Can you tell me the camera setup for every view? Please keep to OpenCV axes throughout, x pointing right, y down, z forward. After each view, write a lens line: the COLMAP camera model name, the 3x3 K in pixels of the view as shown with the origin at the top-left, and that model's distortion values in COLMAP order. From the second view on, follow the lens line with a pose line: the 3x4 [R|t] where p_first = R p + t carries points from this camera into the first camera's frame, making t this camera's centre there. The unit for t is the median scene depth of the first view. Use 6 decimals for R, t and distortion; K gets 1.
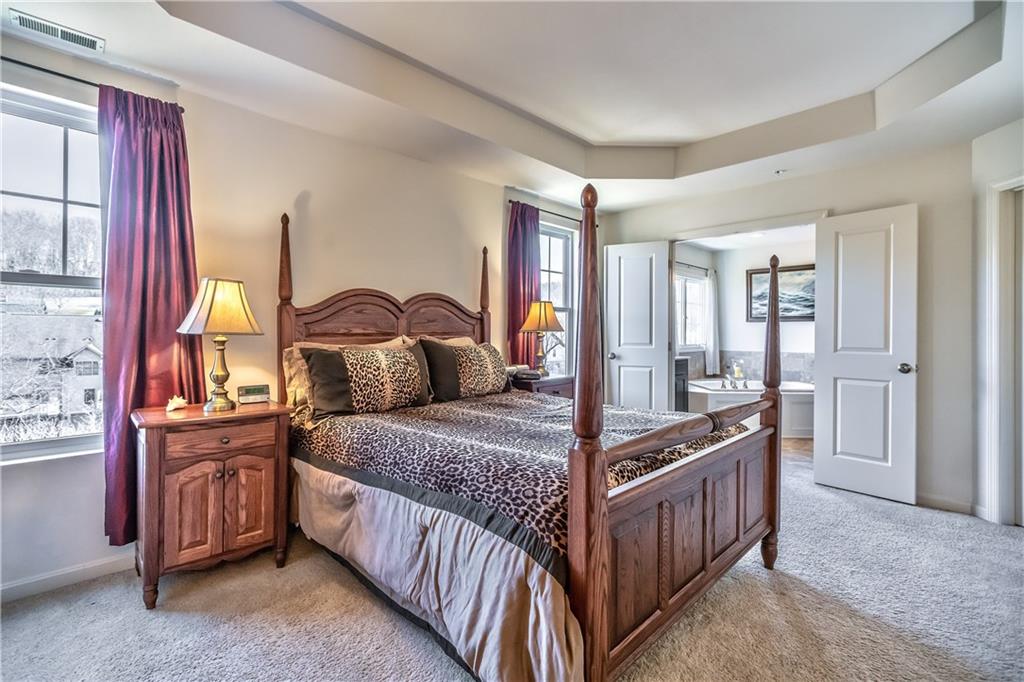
lens RADIAL K [[467.6, 0, 514.3], [0, 467.6, 333.3], [0, 0, 1]] dist [-0.005184, 0.002393]
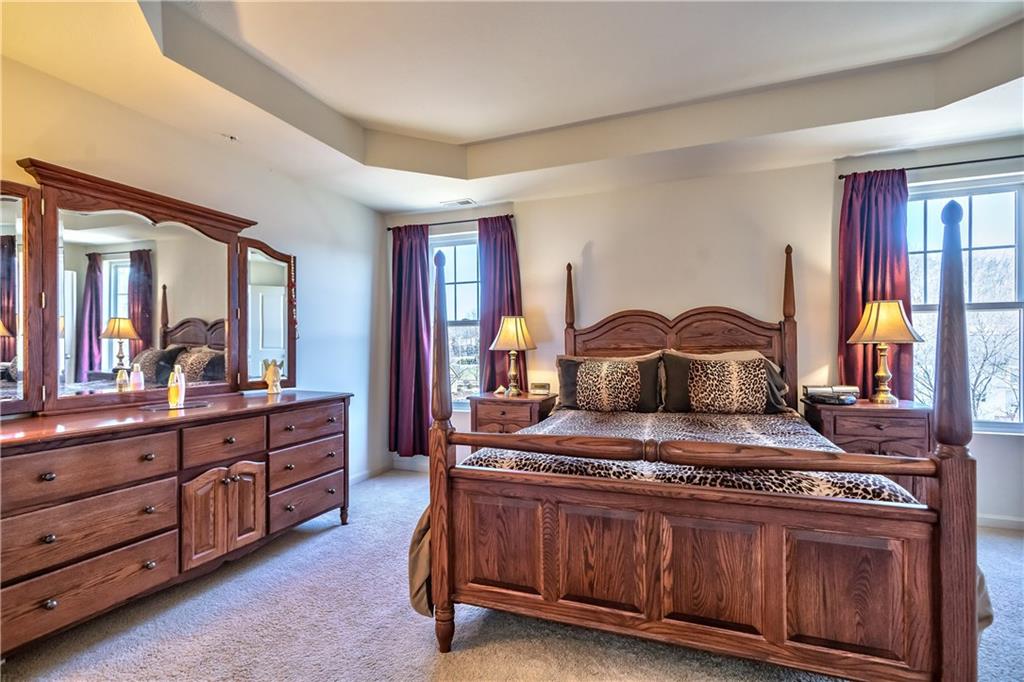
lens RADIAL K [[467.6, 0, 511.0], [0, 467.6, 346.0], [0, 0, 1]] dist [-0.005184, 0.002393]
pose [[0.410397, -0.010019, -0.911852, 0.619940], [0.010814, 0.999923, -0.006120, -0.000516], [0.911843, -0.007349, 0.410474, 0.227541]]
